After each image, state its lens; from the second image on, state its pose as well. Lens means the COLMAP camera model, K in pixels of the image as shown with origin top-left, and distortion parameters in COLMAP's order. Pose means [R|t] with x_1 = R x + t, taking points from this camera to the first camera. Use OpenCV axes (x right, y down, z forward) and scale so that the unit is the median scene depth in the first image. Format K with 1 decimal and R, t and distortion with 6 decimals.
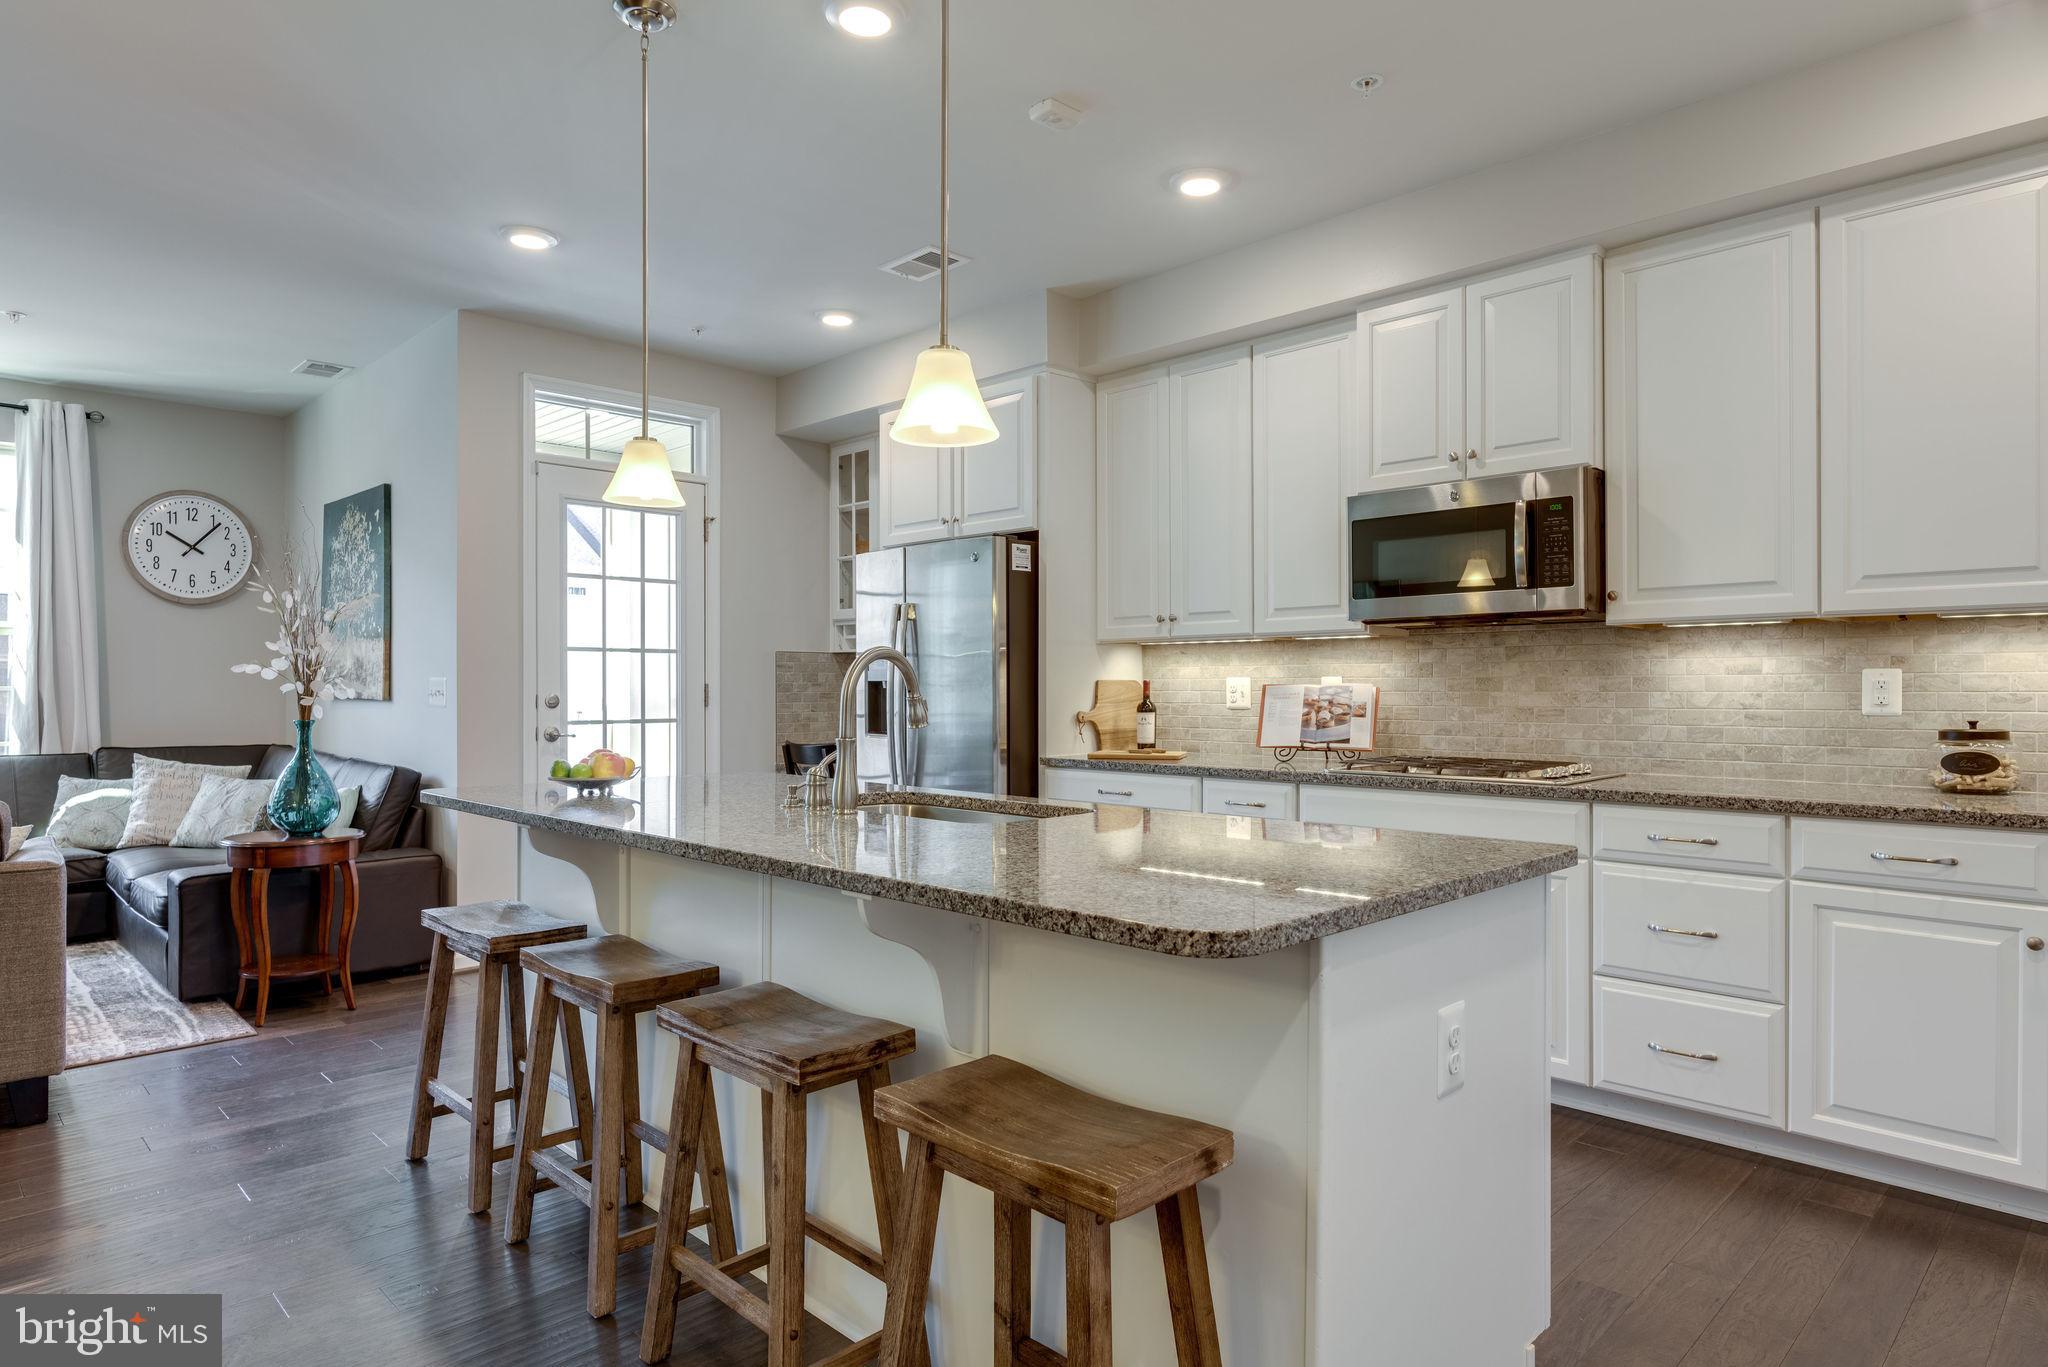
lens RADIAL K [[1173.4, 0, 1020.6], [0, 1173.4, 682.3], [0, 0, 1]] dist [0.019377, -0.000197]
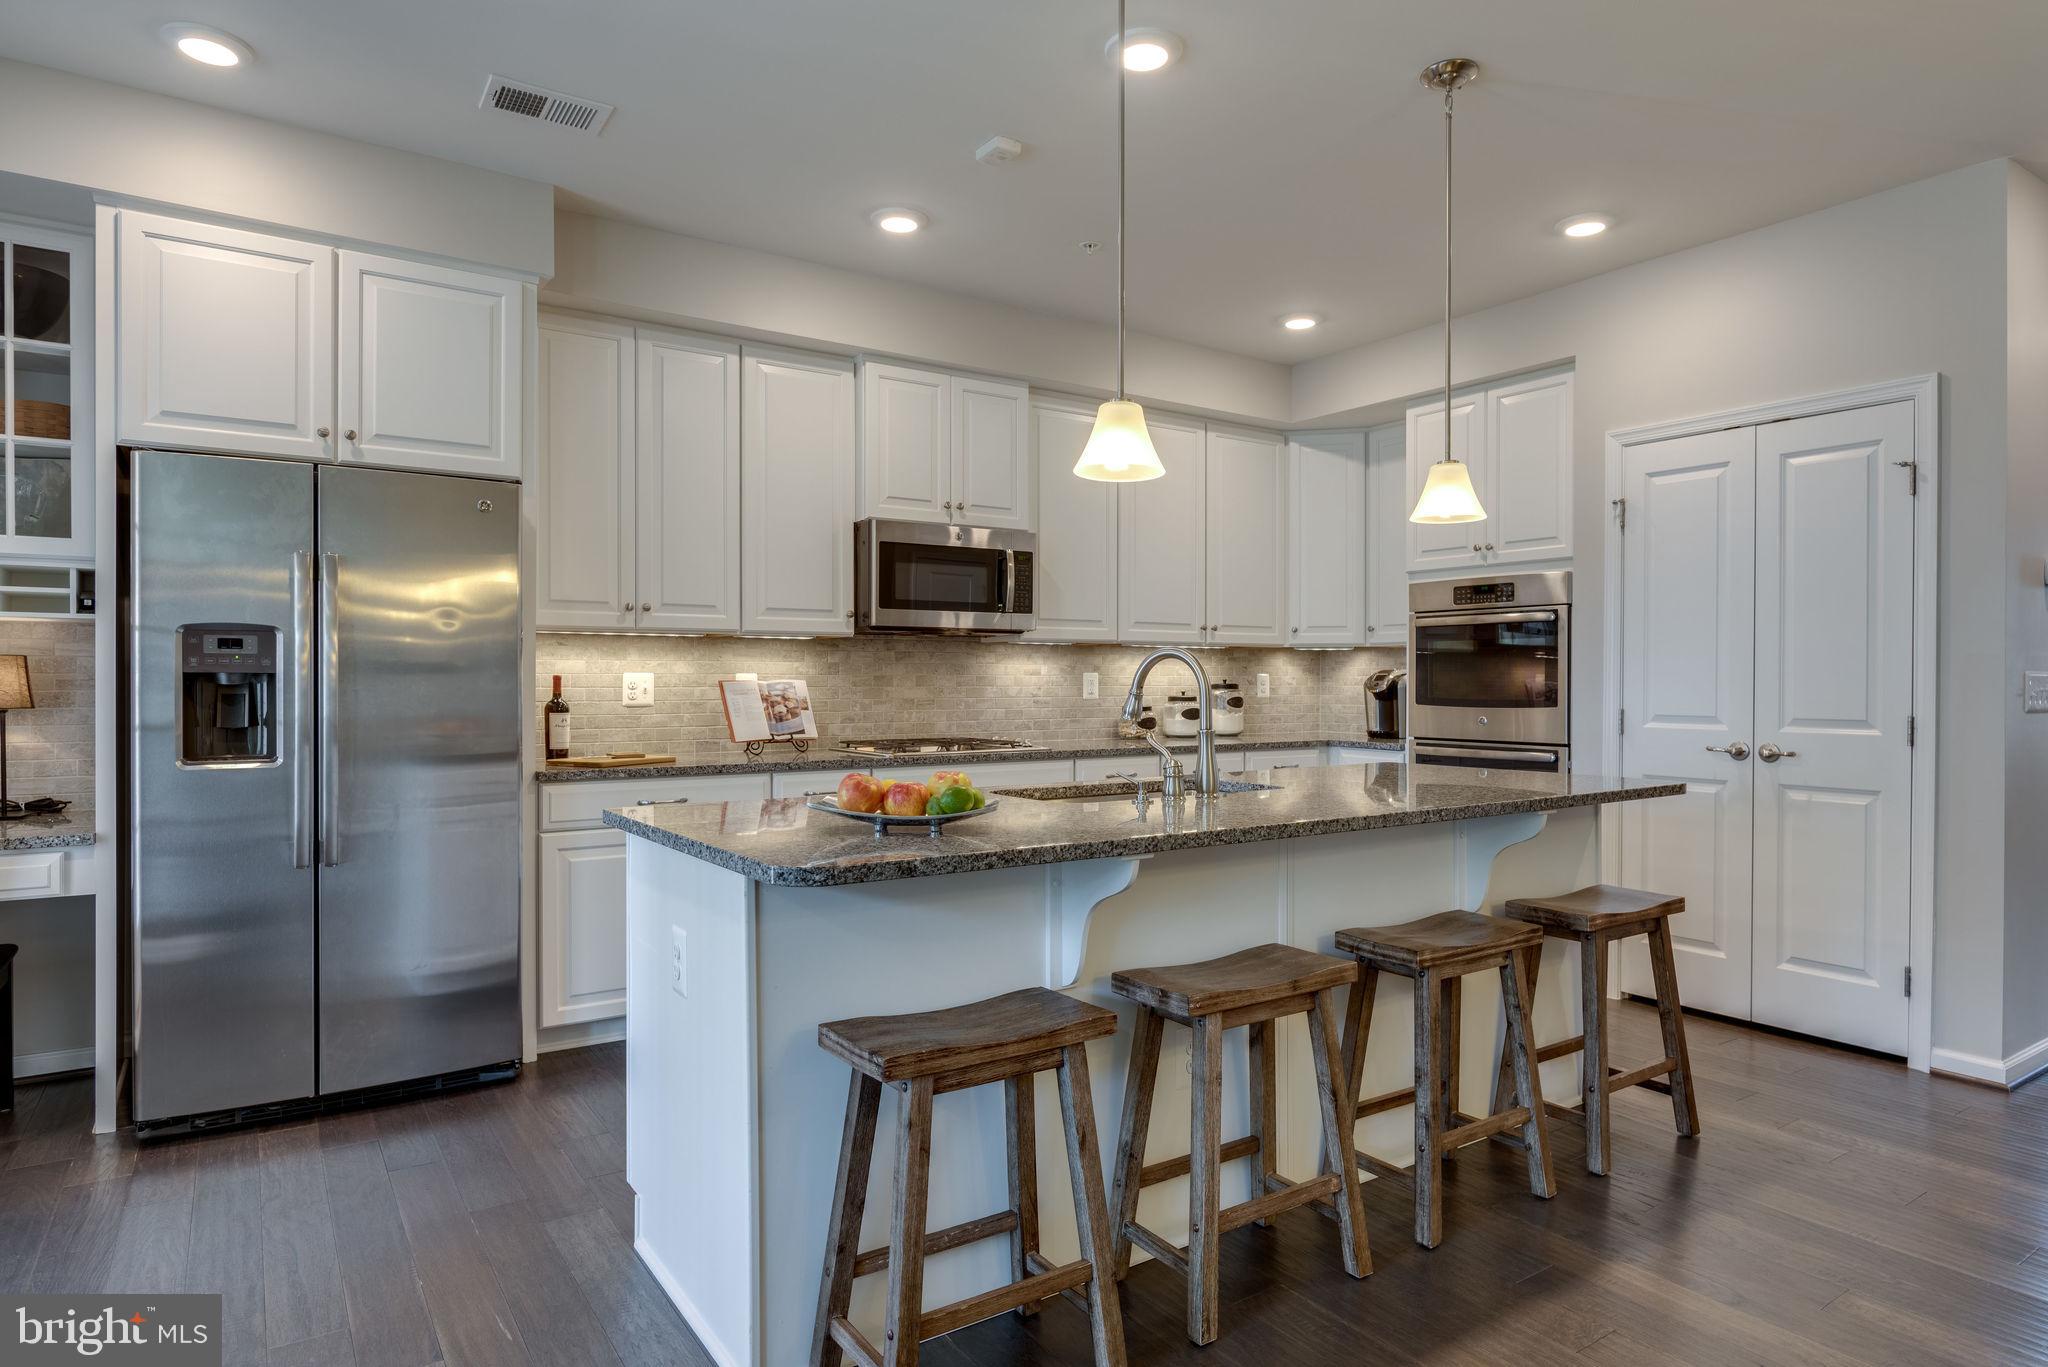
lens RADIAL K [[1173.4, 0, 1019.3], [0, 1173.4, 688.8], [0, 0, 1]] dist [0.019377, -0.000197]
pose [[0.203093, -0.002128, 0.979157, -0.804576], [-0.001635, 0.999996, 0.002513, 0.006683], [-0.979158, -0.002111, 0.203088, 0.604030]]
